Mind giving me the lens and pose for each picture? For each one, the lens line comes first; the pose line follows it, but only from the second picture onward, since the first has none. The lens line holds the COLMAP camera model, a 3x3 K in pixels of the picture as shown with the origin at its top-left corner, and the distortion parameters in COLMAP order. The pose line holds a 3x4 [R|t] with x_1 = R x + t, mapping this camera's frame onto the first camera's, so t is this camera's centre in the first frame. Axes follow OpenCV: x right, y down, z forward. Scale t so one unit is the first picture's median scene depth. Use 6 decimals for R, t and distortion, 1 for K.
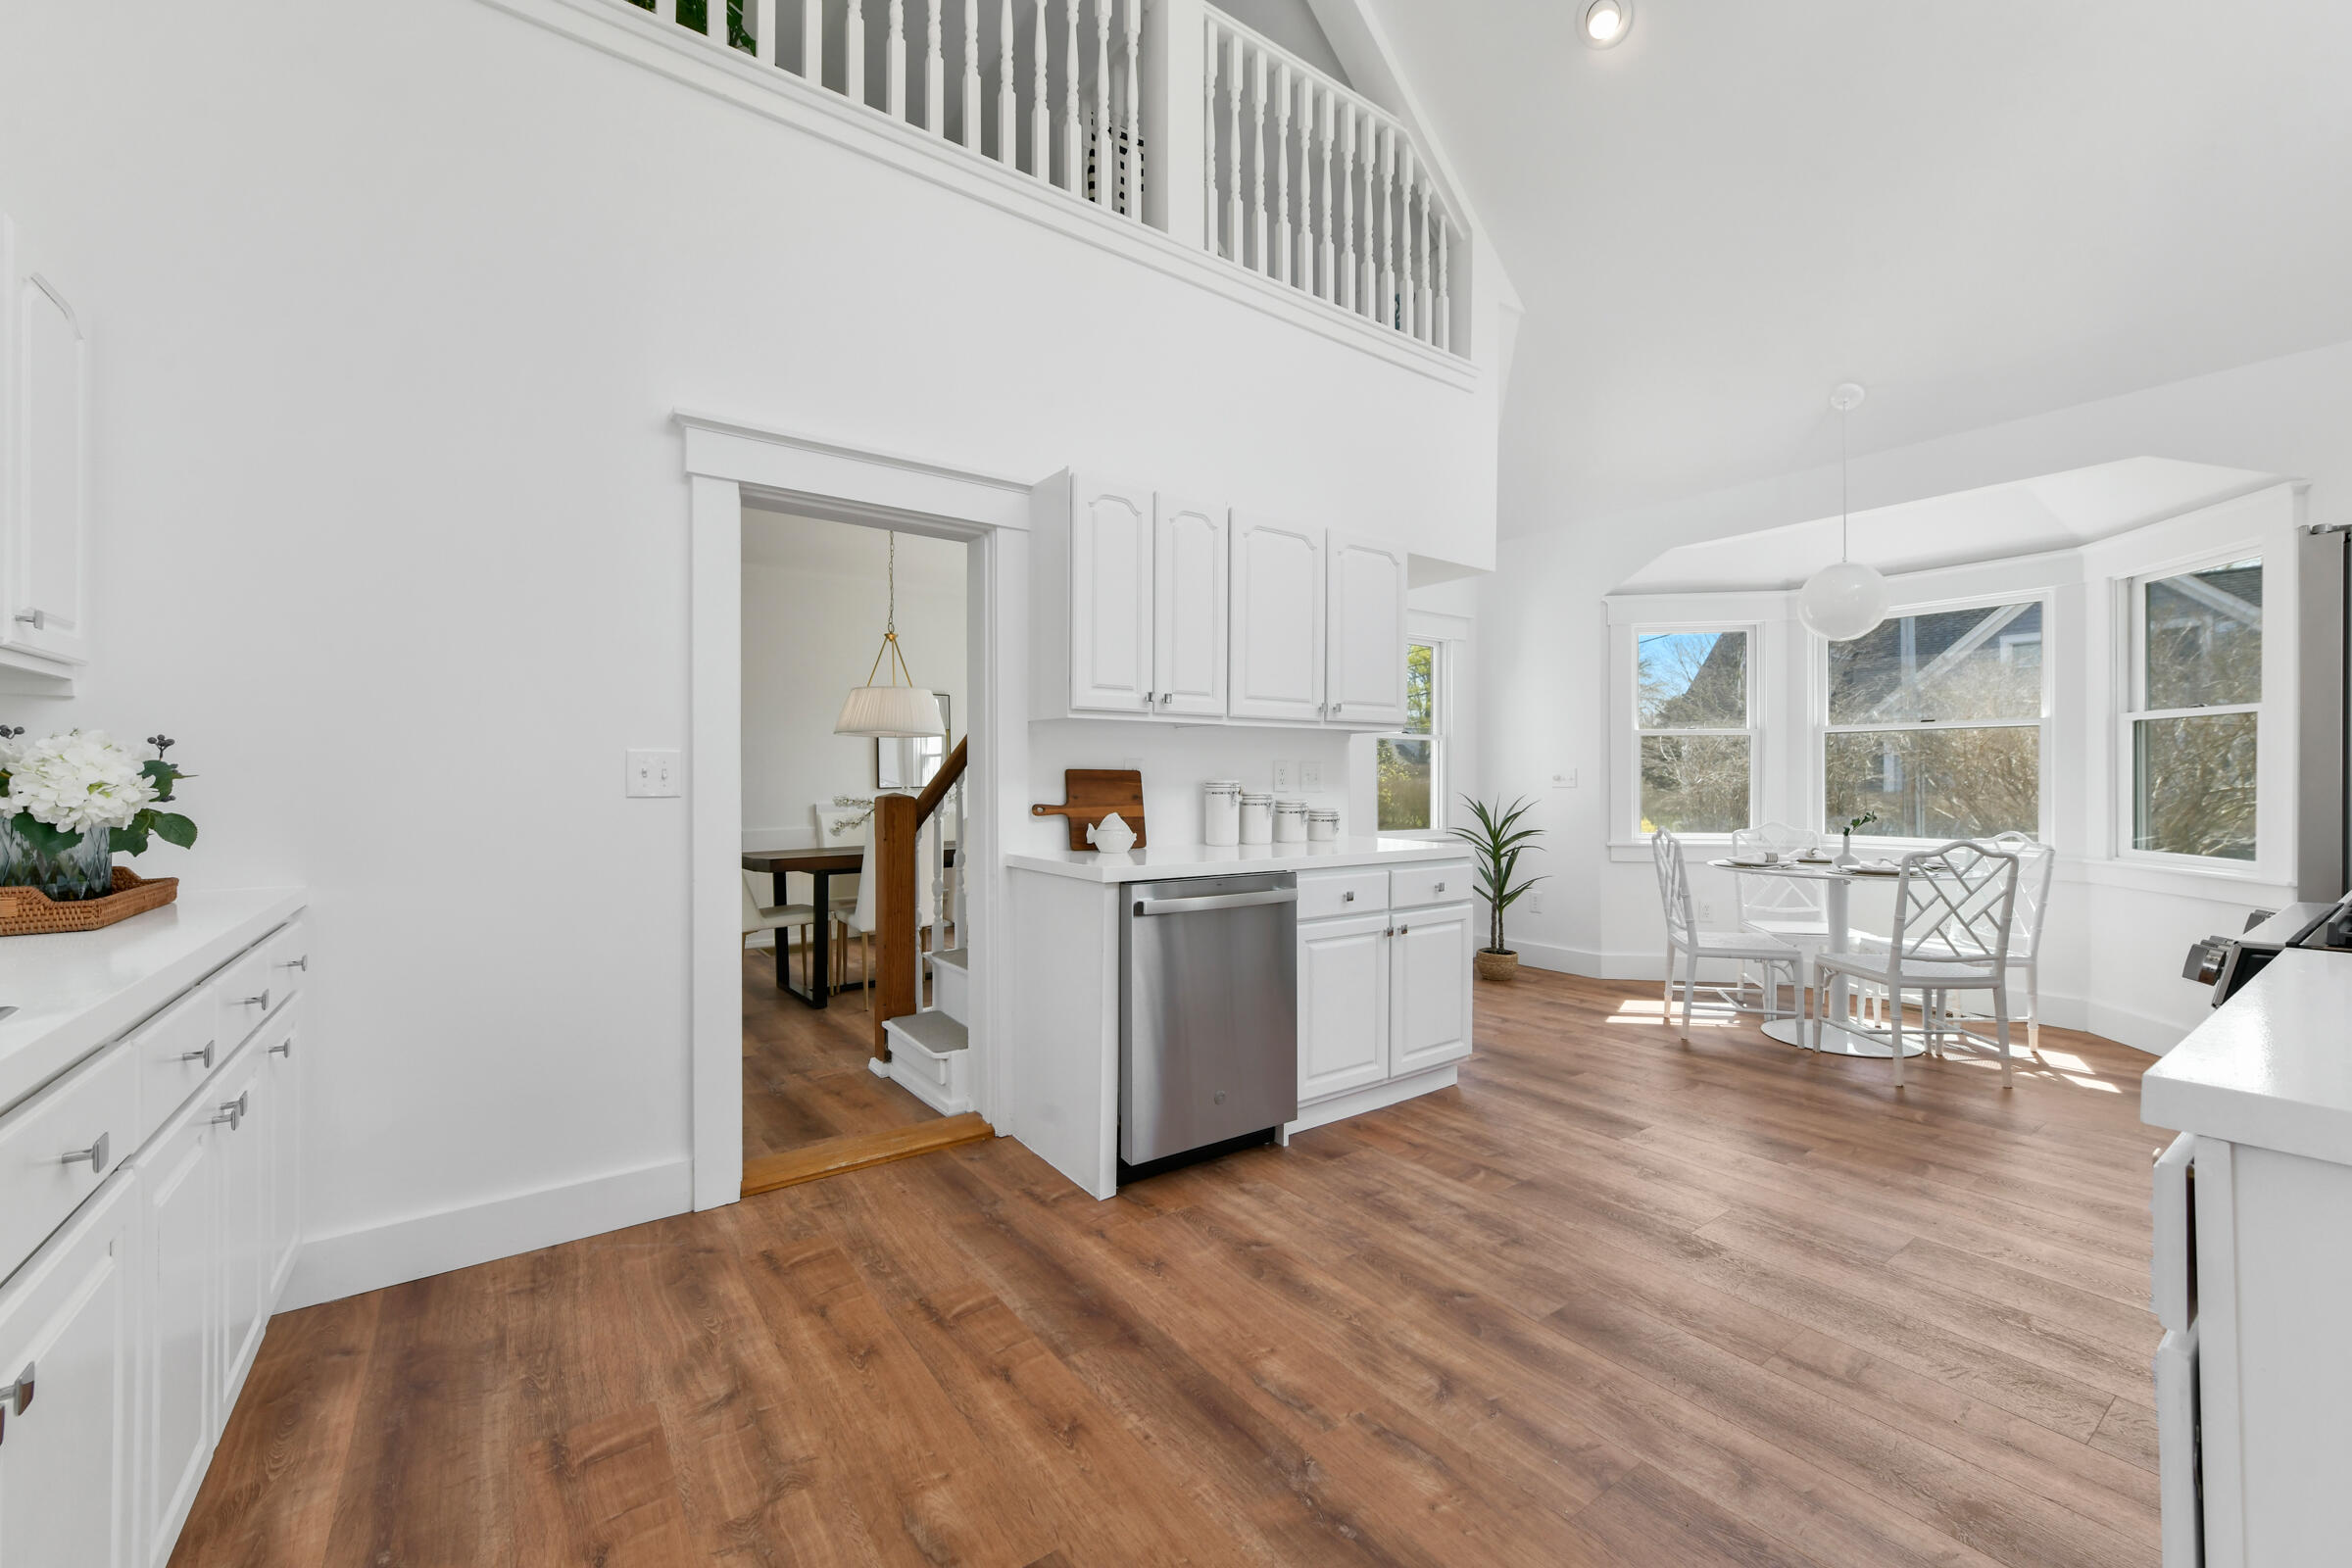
lens RADIAL K [[948.7, 0, 1188.8], [0, 948.7, 769.4], [0, 0, 1]] dist [0.003219, 0.000645]
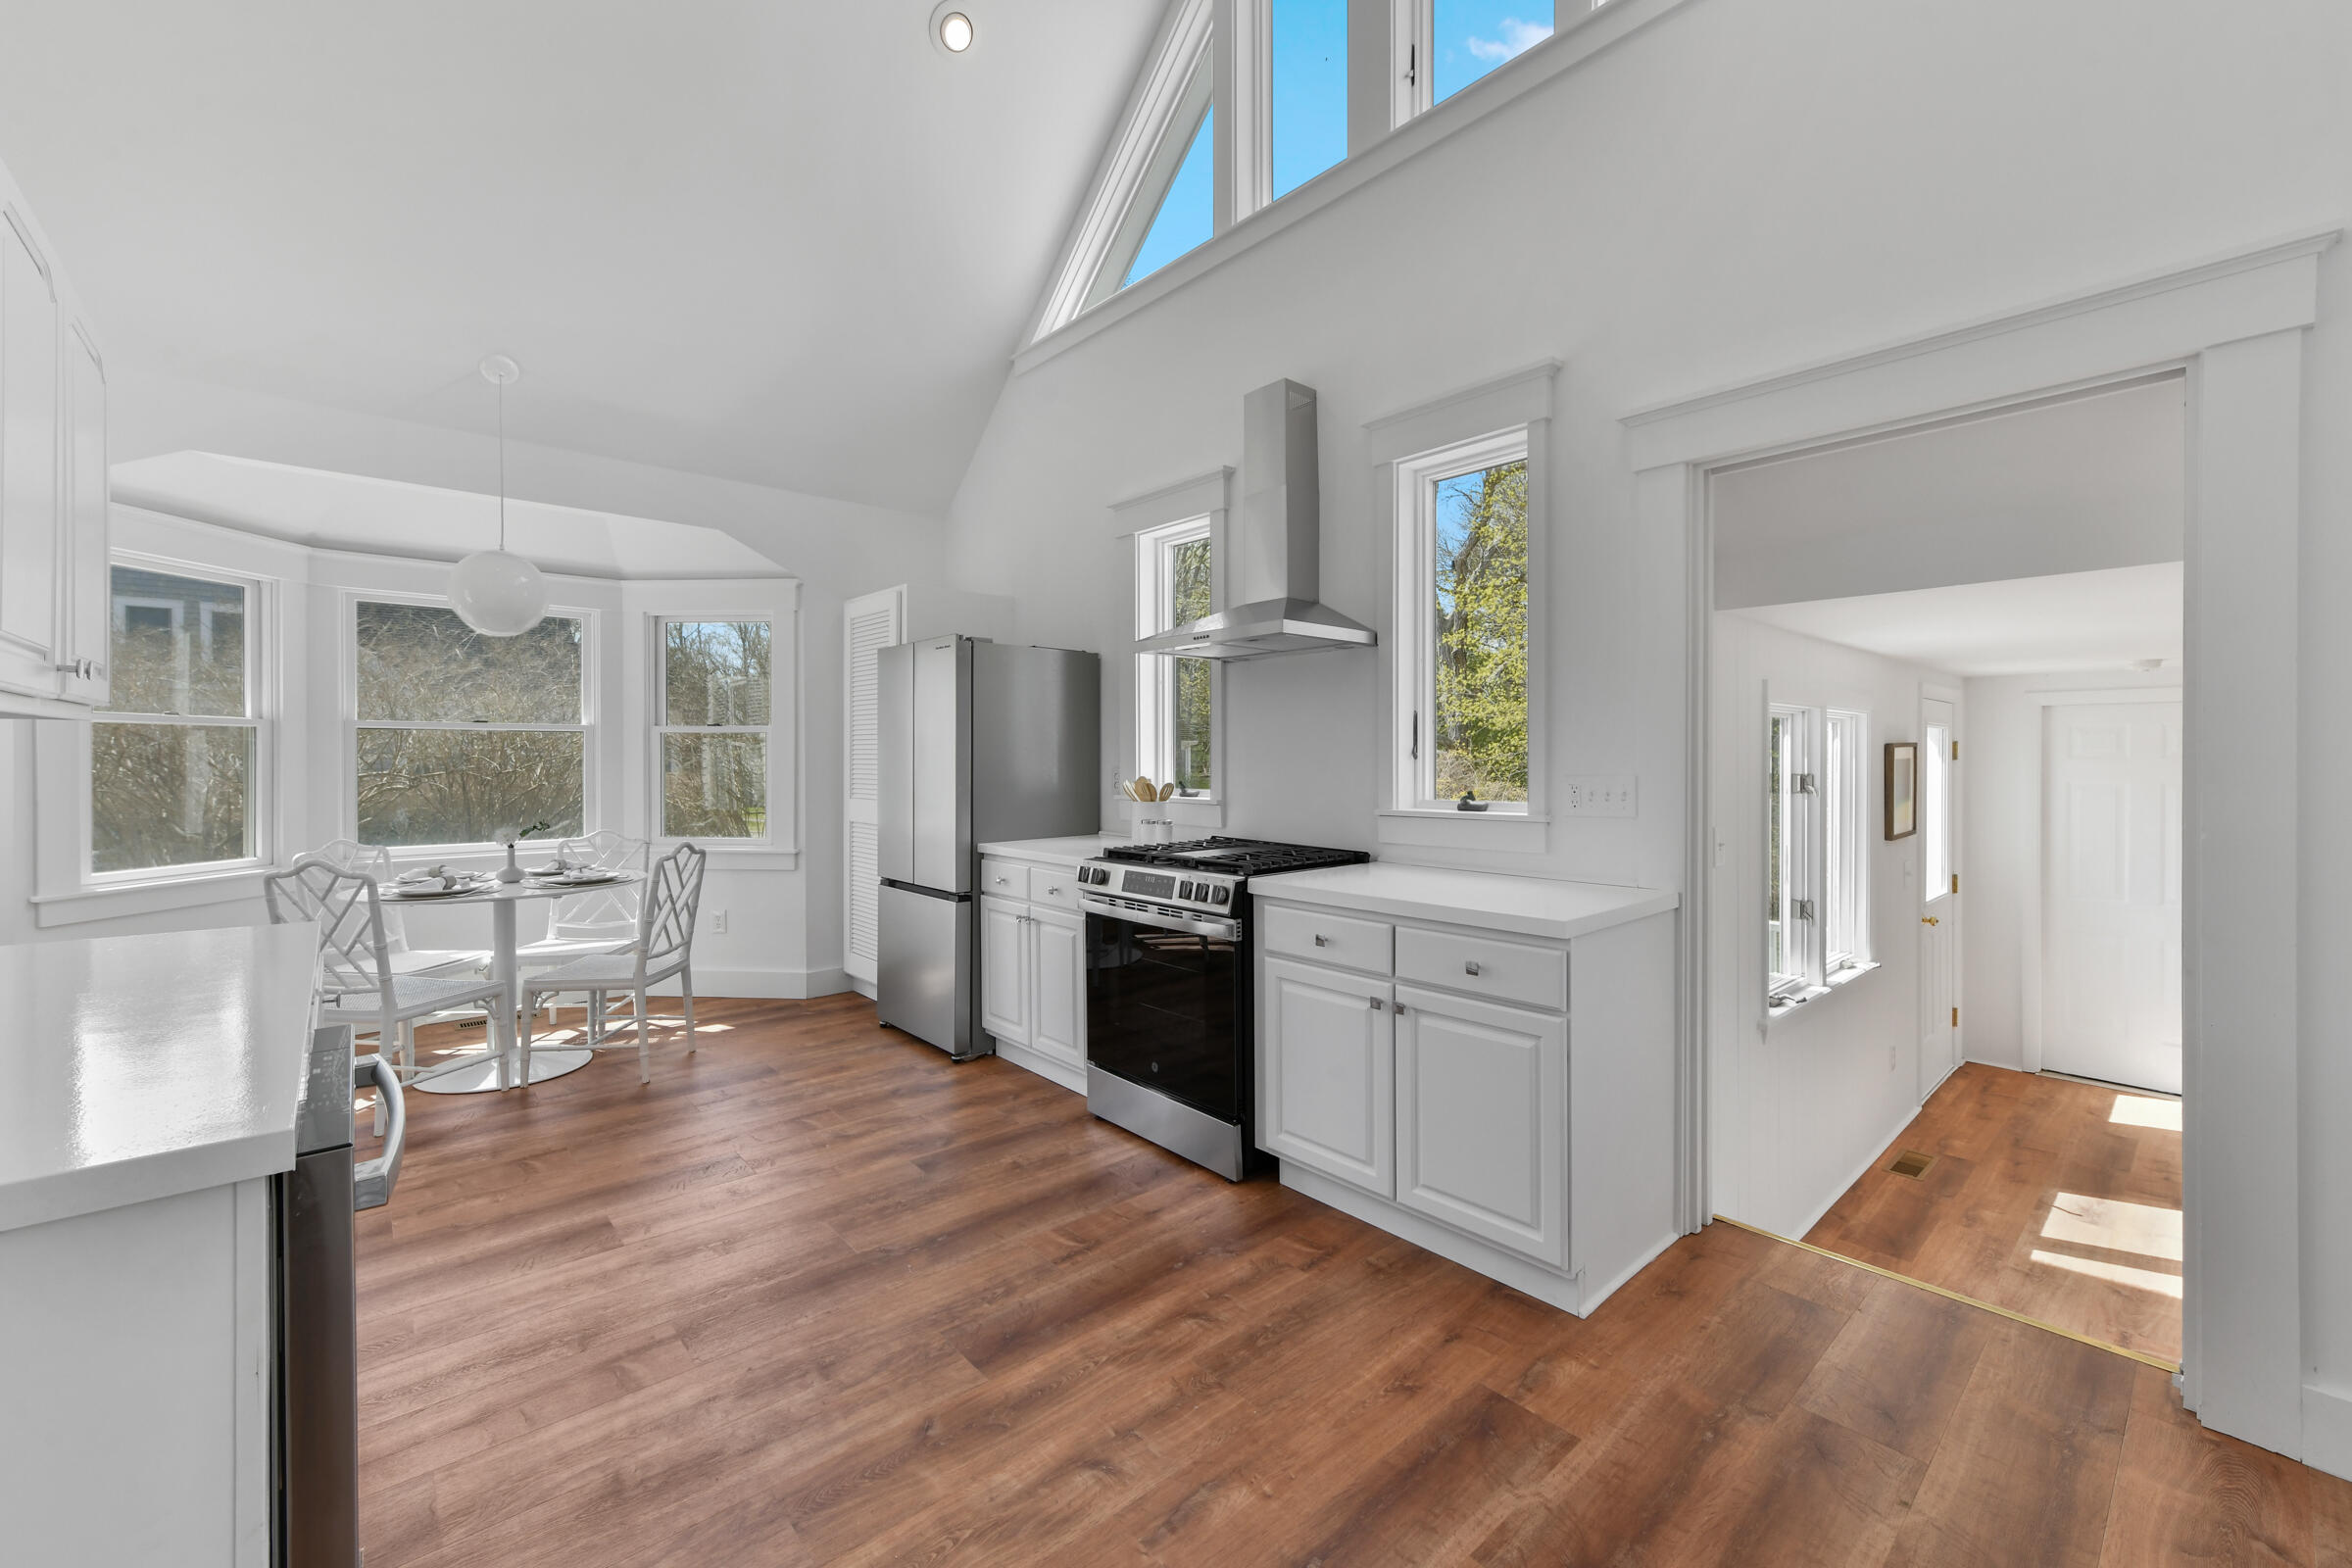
lens RADIAL K [[948.7, 0, 1185.3], [0, 948.7, 769.8], [0, 0, 1]] dist [0.003219, 0.000645]
pose [[-0.095990, -0.010920, 0.995322, -0.413300], [-0.012756, 0.999871, 0.009740, -0.033740], [-0.995301, -0.011762, -0.096117, 0.617185]]
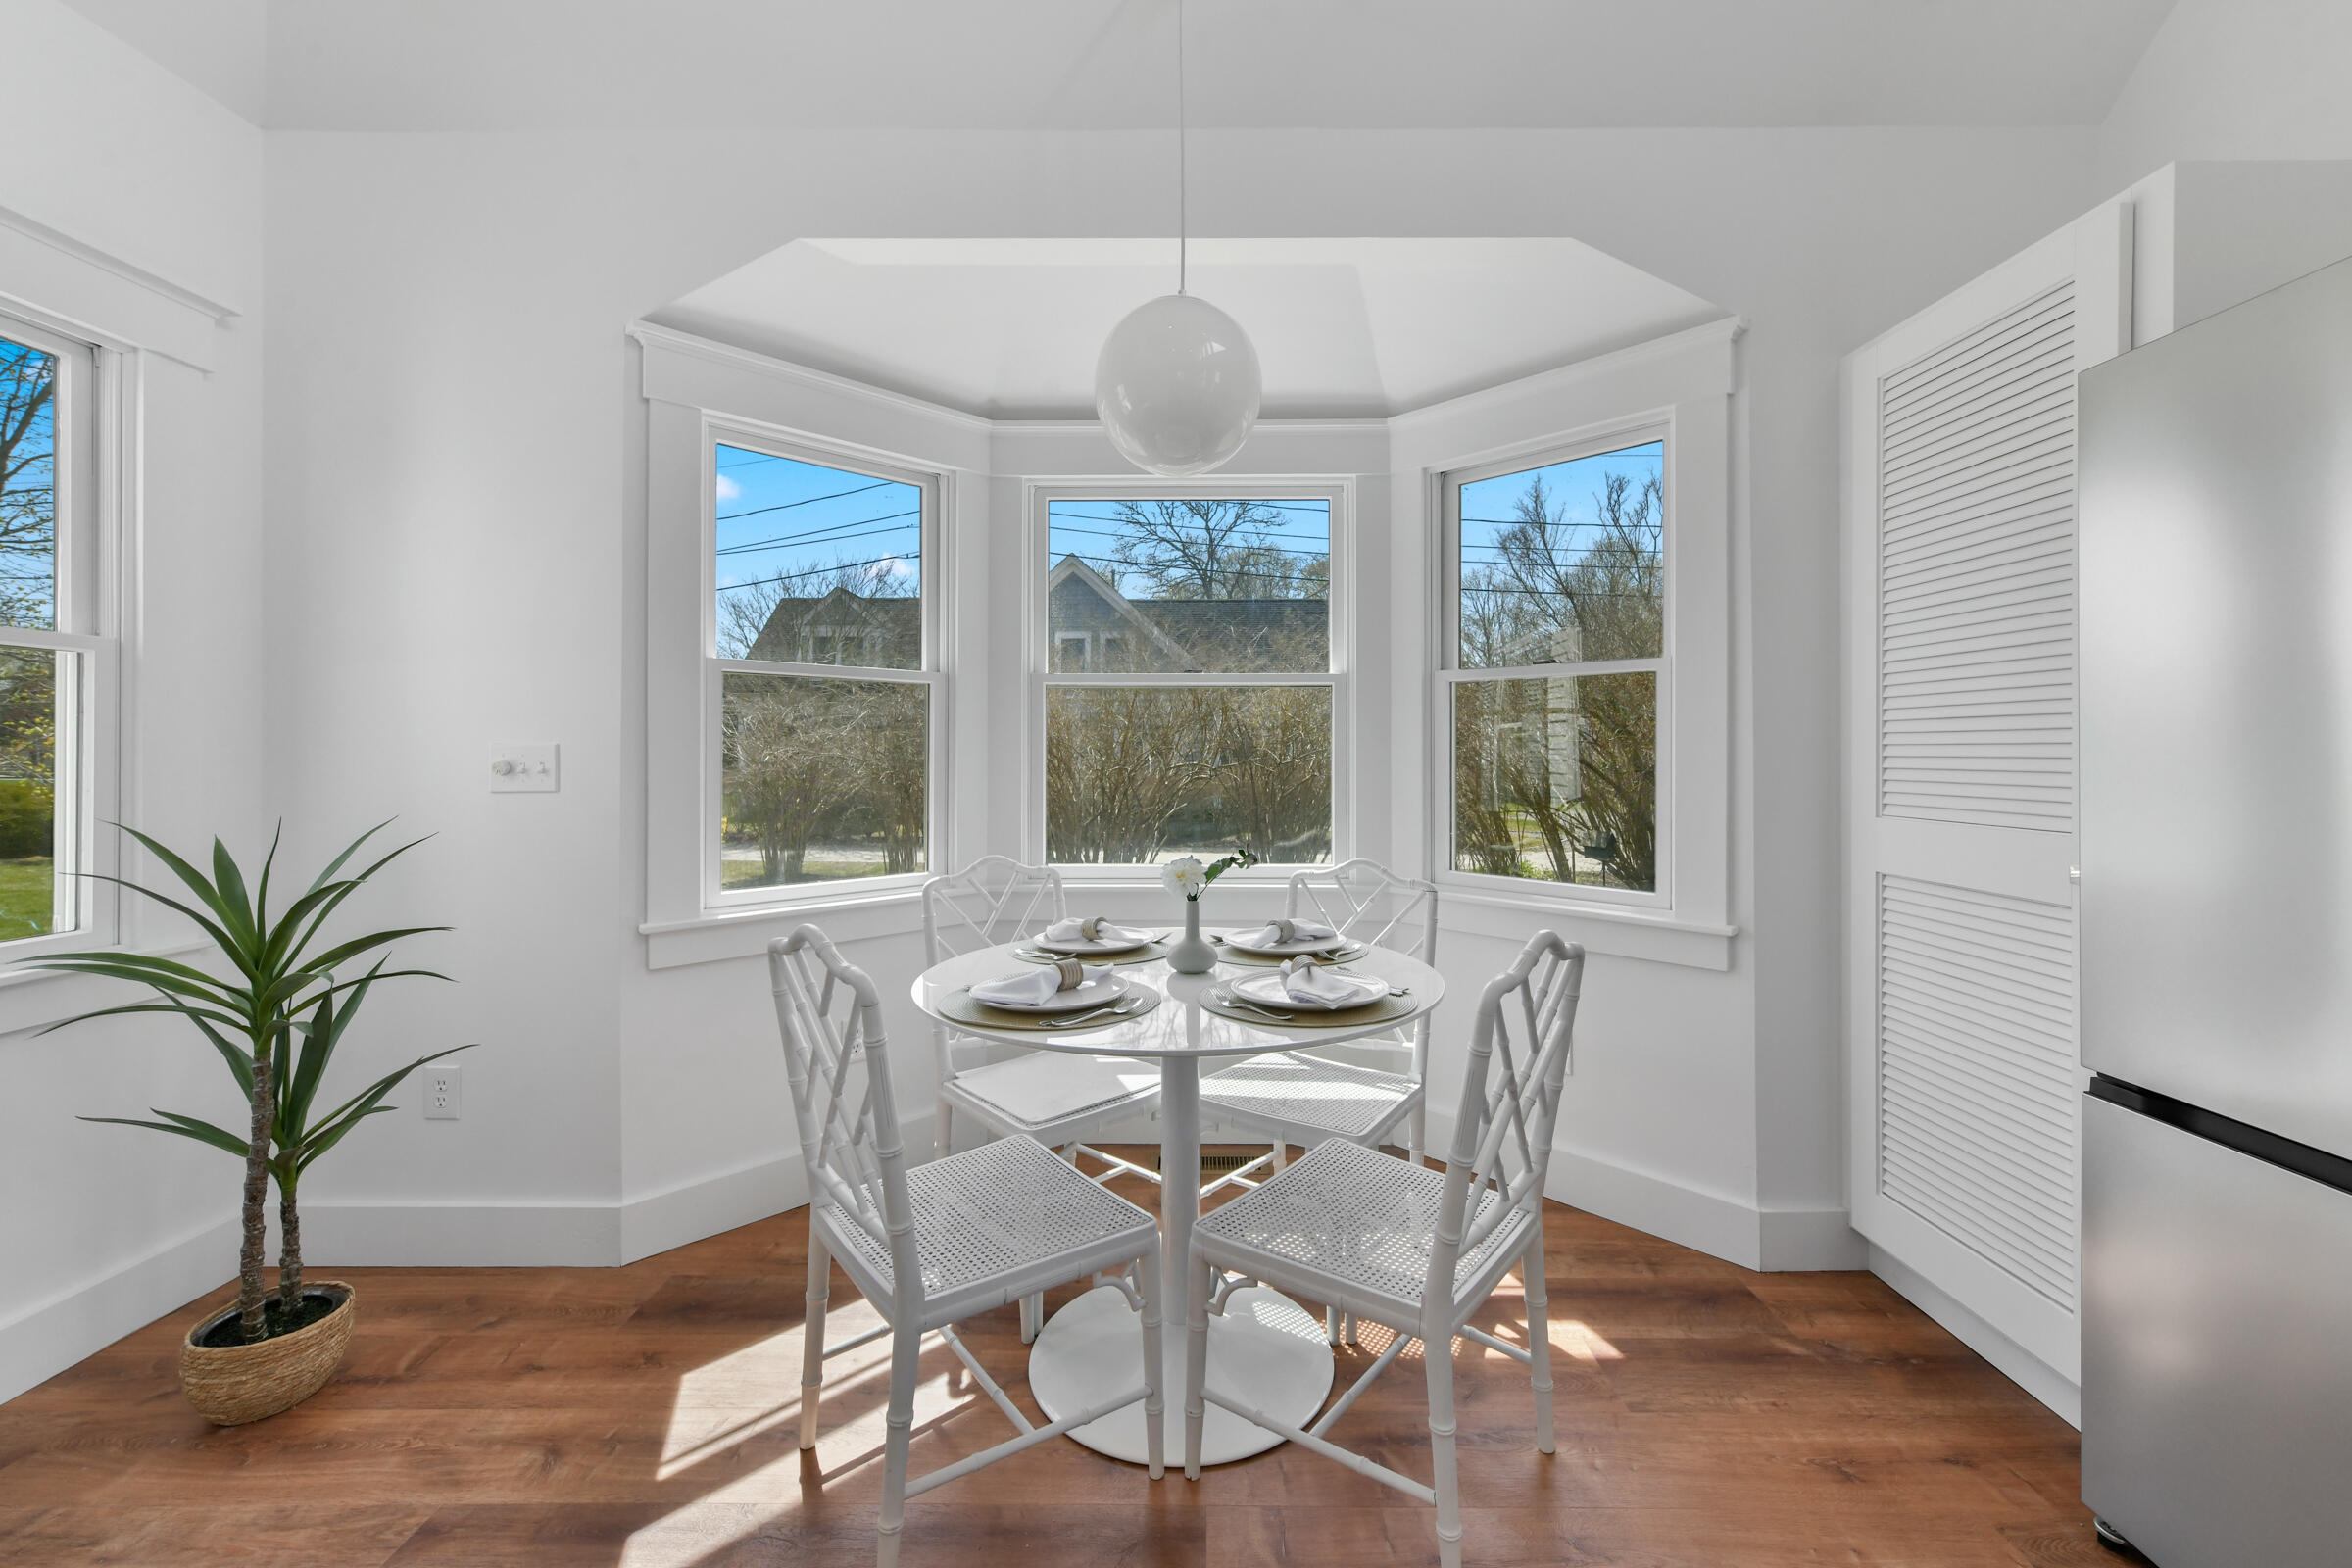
lens RADIAL K [[948.7, 0, 1183.7], [0, 948.7, 751.2], [0, 0, 1]] dist [0.003219, 0.000645]
pose [[0.602762, 0.002177, 0.797918, 0.467239], [-0.008846, 0.999953, 0.003955, -0.003938], [-0.797872, -0.009442, 0.602753, 1.036232]]
